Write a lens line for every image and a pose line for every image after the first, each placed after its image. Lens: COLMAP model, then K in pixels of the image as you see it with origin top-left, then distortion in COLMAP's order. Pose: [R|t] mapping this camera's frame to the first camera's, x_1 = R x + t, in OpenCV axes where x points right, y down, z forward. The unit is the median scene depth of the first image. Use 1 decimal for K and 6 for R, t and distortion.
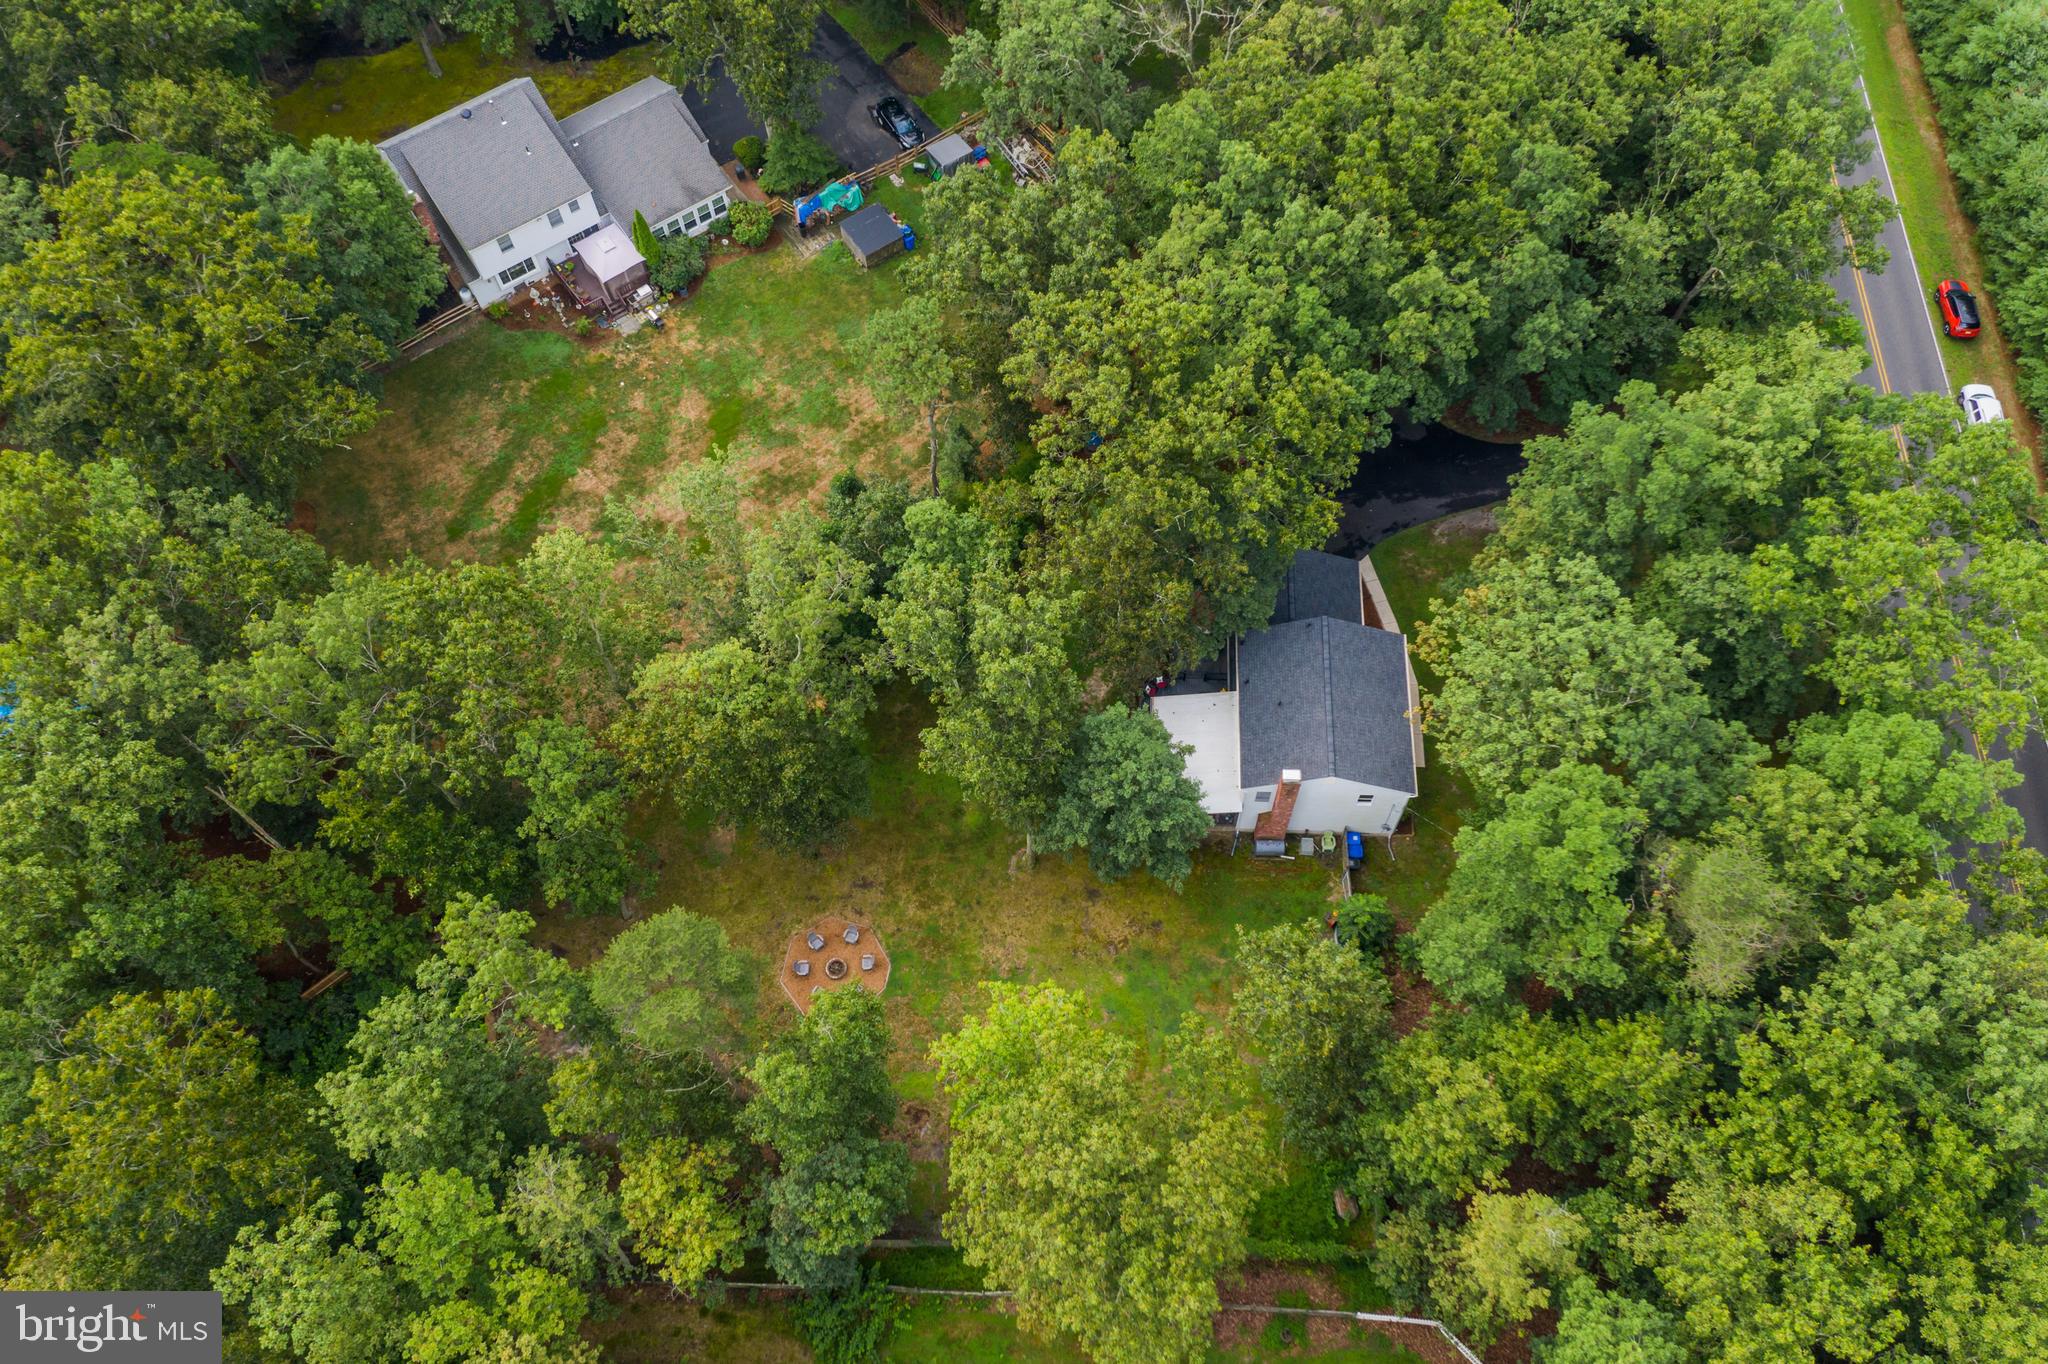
lens RADIAL K [[1604.0, 0, 1024.0], [0, 1604.0, 682.0], [0, 0, 1]] dist [0.097705, -0.182768]
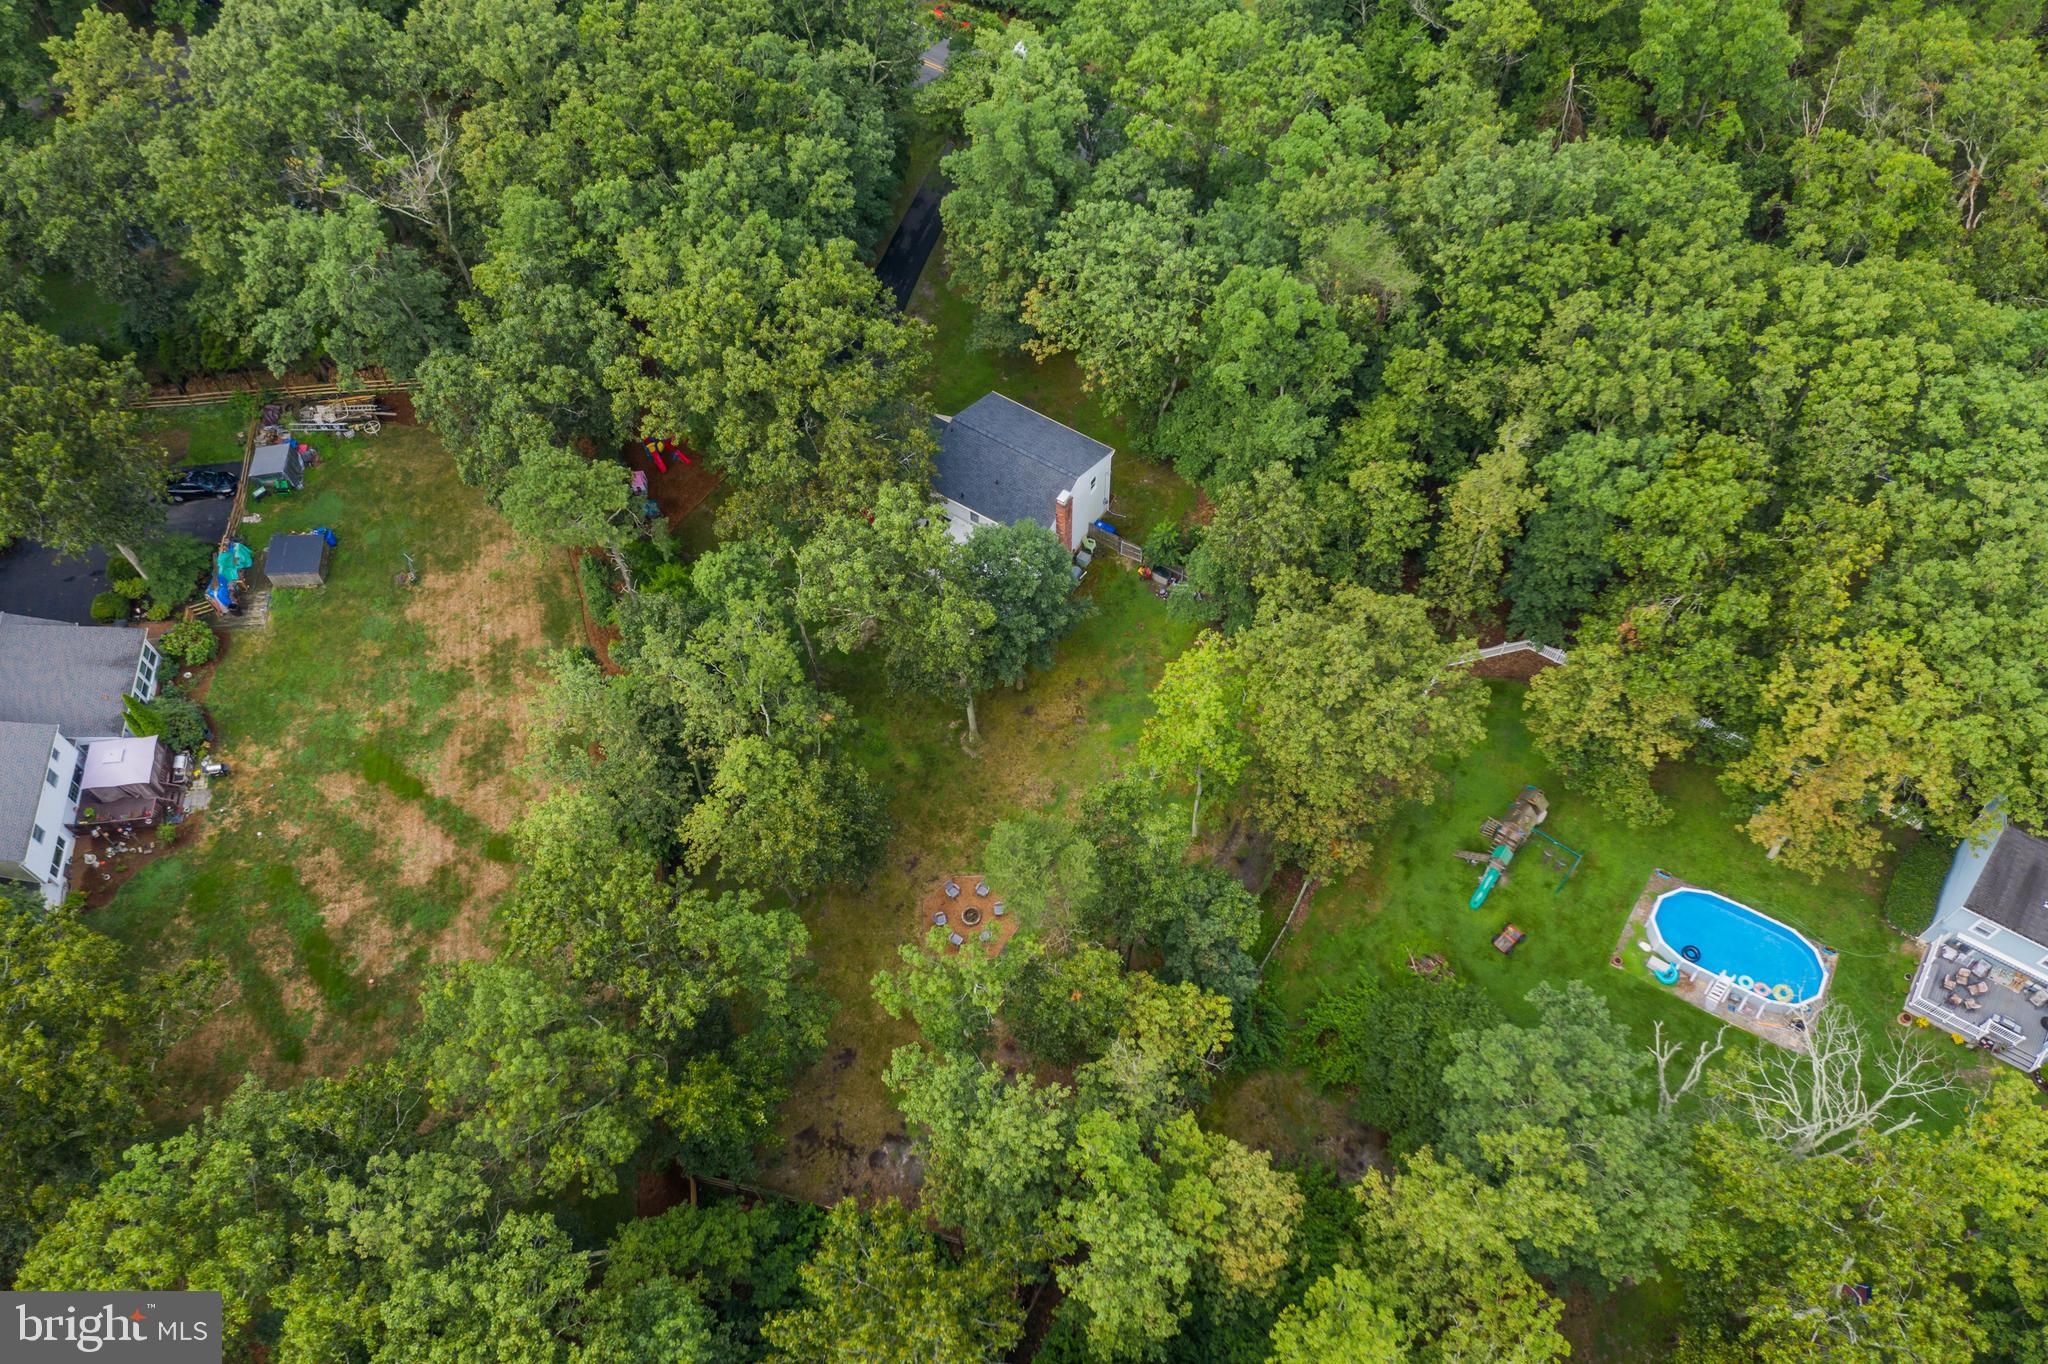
lens RADIAL K [[1623.0, 0, 1052.2], [0, 1623.0, 645.0], [0, 0, 1]] dist [0.113479, -0.195140]
pose [[0.493930, -0.715915, 0.493456, -0.409438], [0.769600, 0.624075, 0.135081, -0.033383], [-0.404660, 0.313043, 0.859217, -0.007322]]
